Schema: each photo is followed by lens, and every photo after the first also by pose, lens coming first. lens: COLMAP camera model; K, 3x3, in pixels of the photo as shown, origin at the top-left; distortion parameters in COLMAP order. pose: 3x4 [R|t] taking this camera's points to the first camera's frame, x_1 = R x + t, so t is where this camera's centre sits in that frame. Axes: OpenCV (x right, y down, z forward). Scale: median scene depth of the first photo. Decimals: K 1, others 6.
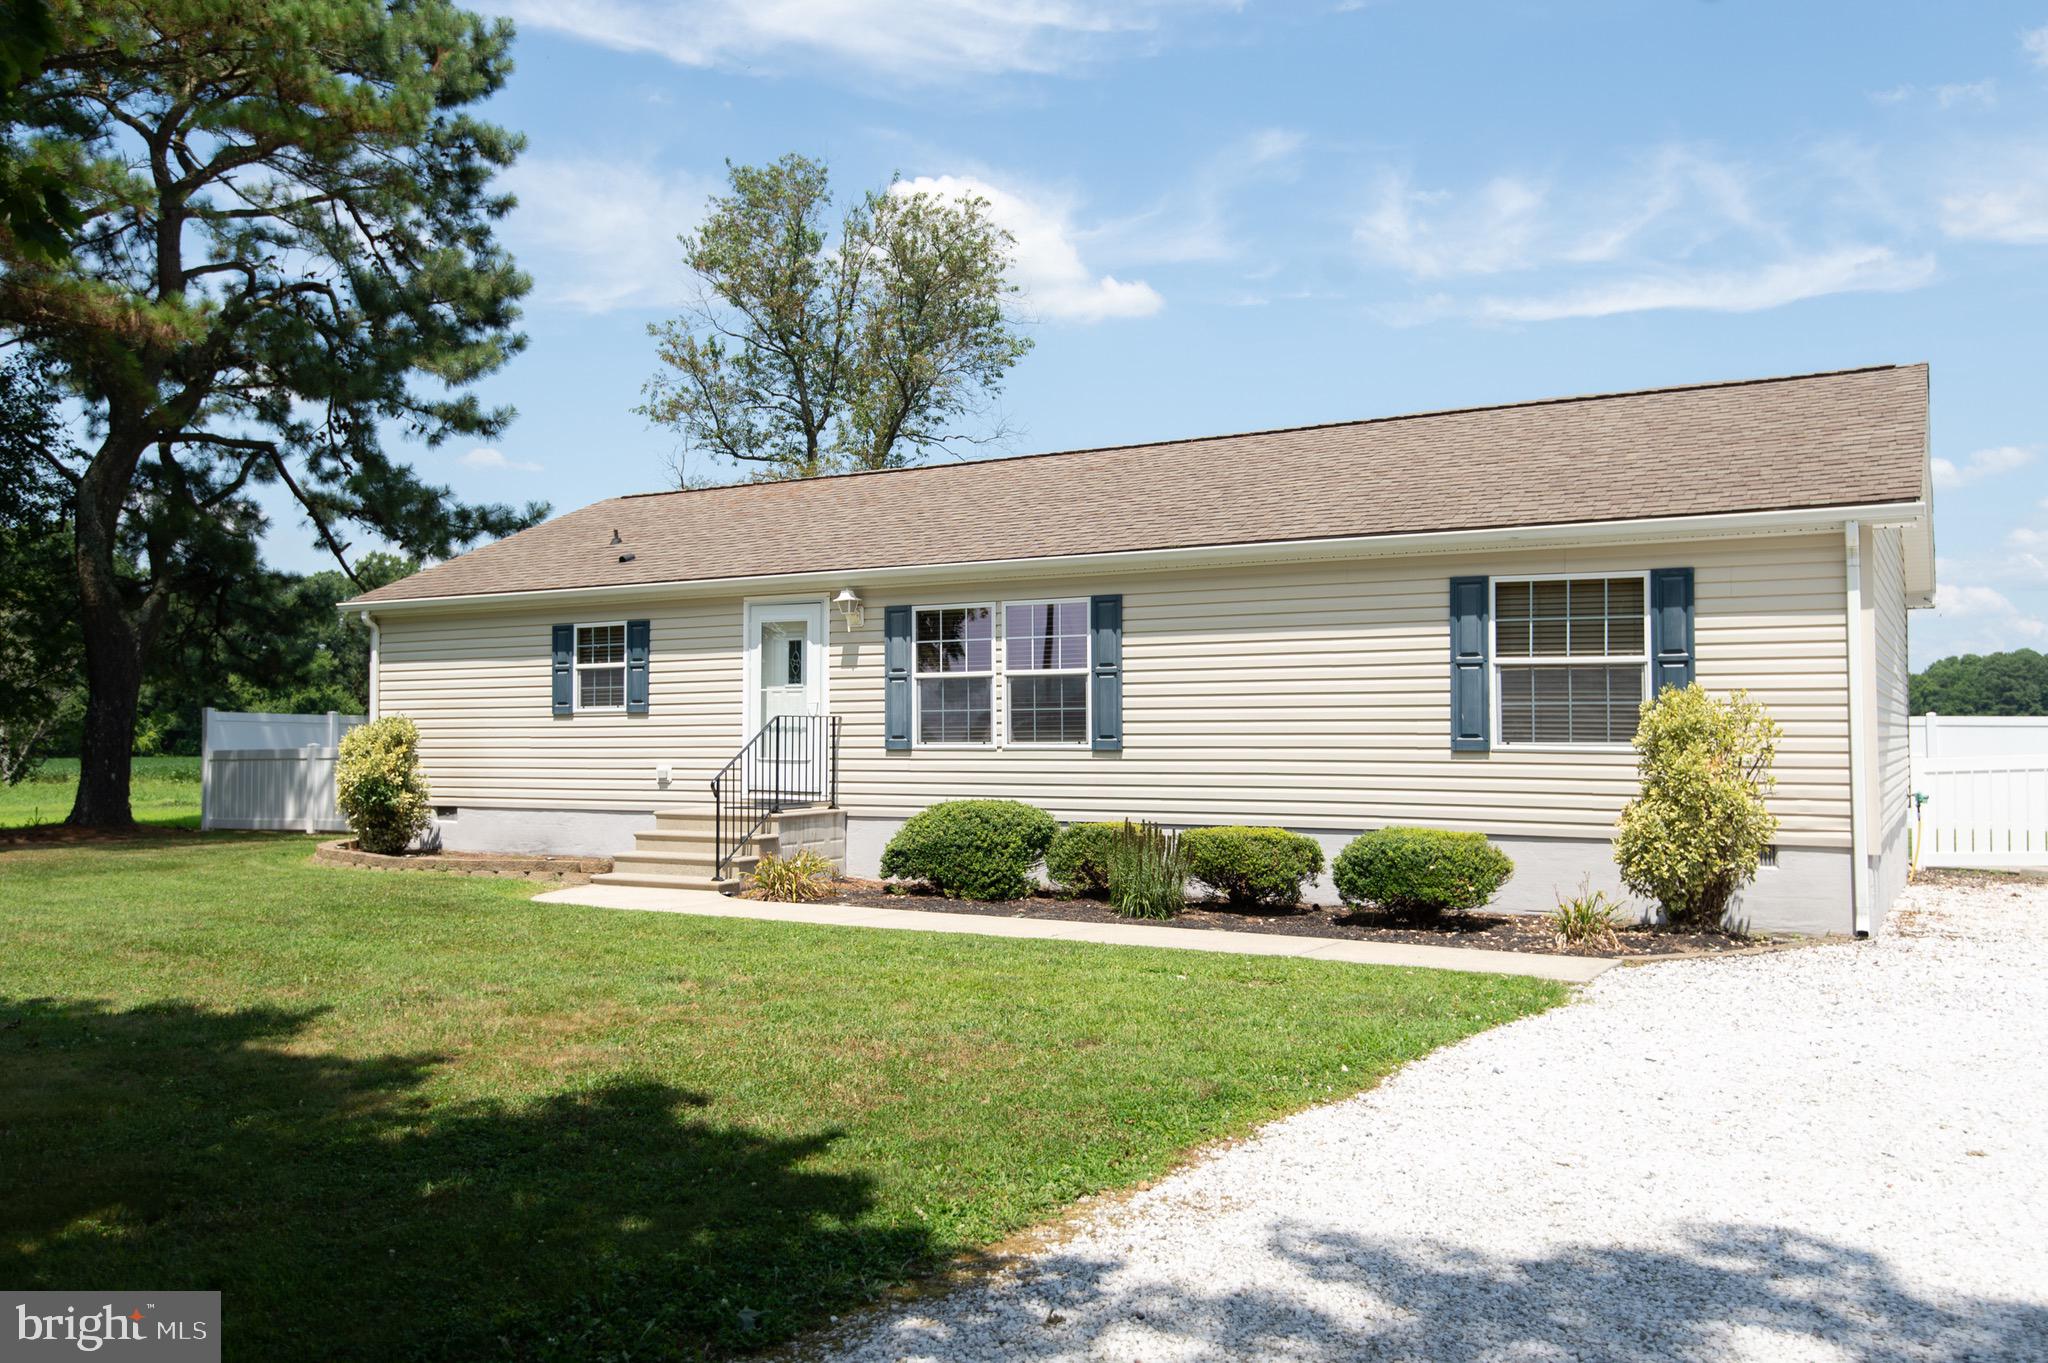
lens RADIAL K [[1604.5, 0, 1031.3], [0, 1604.5, 691.0], [0, 0, 1]] dist [0.010182, 0.005752]
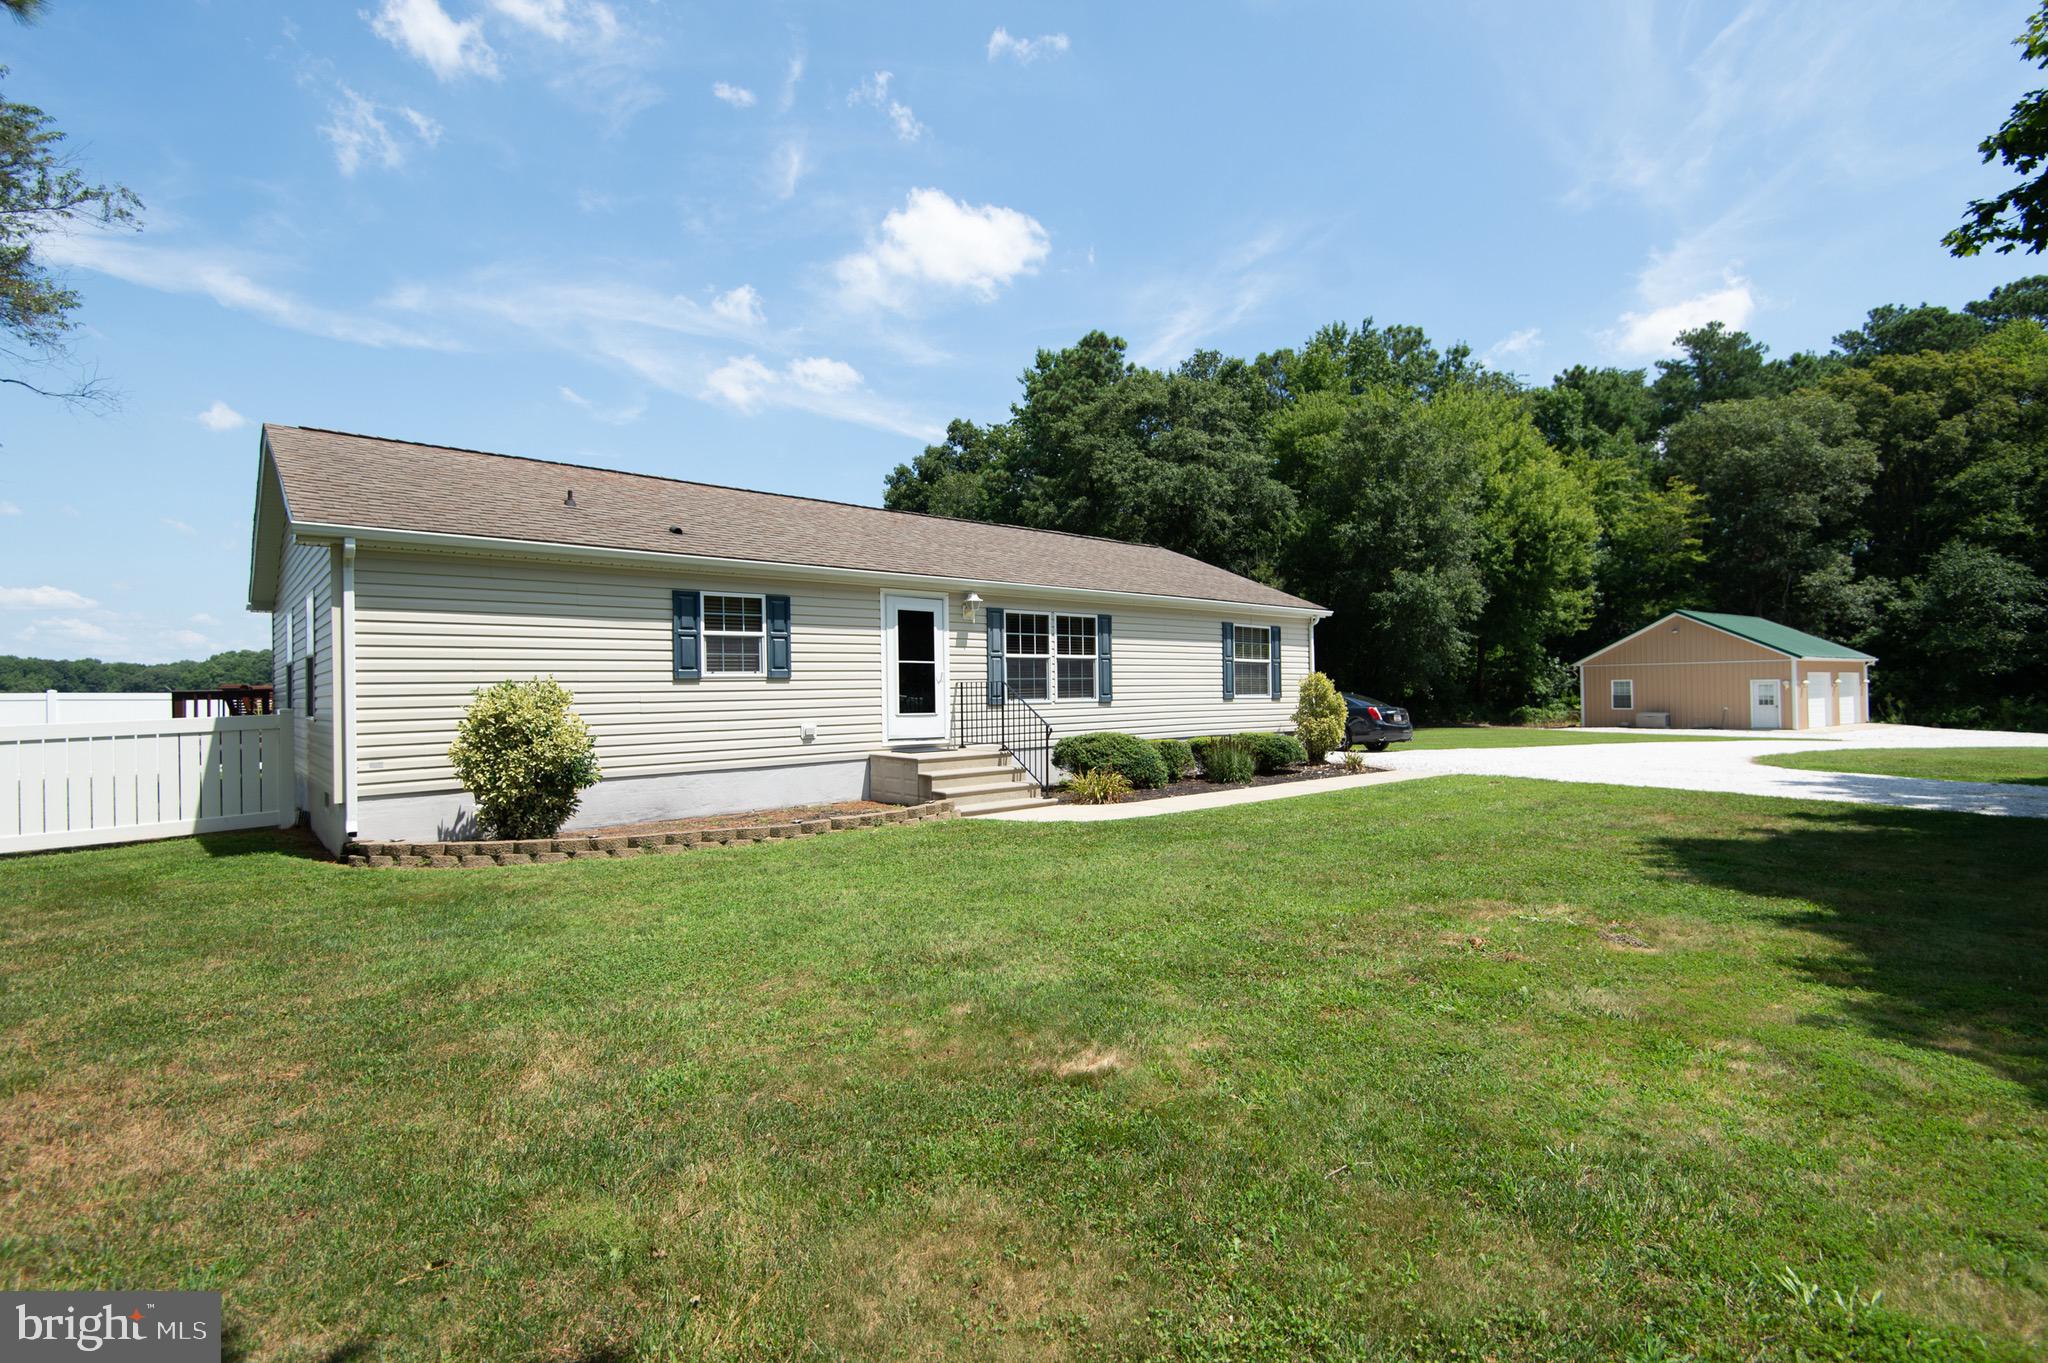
lens RADIAL K [[929.6, 0, 1027.4], [0, 929.6, 683.2], [0, 0, 1]] dist [0.026443, -0.015963]
pose [[0.325581, 0.005860, 0.945496, -0.939107], [-0.013470, 0.999908, -0.001559, 0.018514], [-0.945418, -0.012228, 0.325630, 0.733558]]
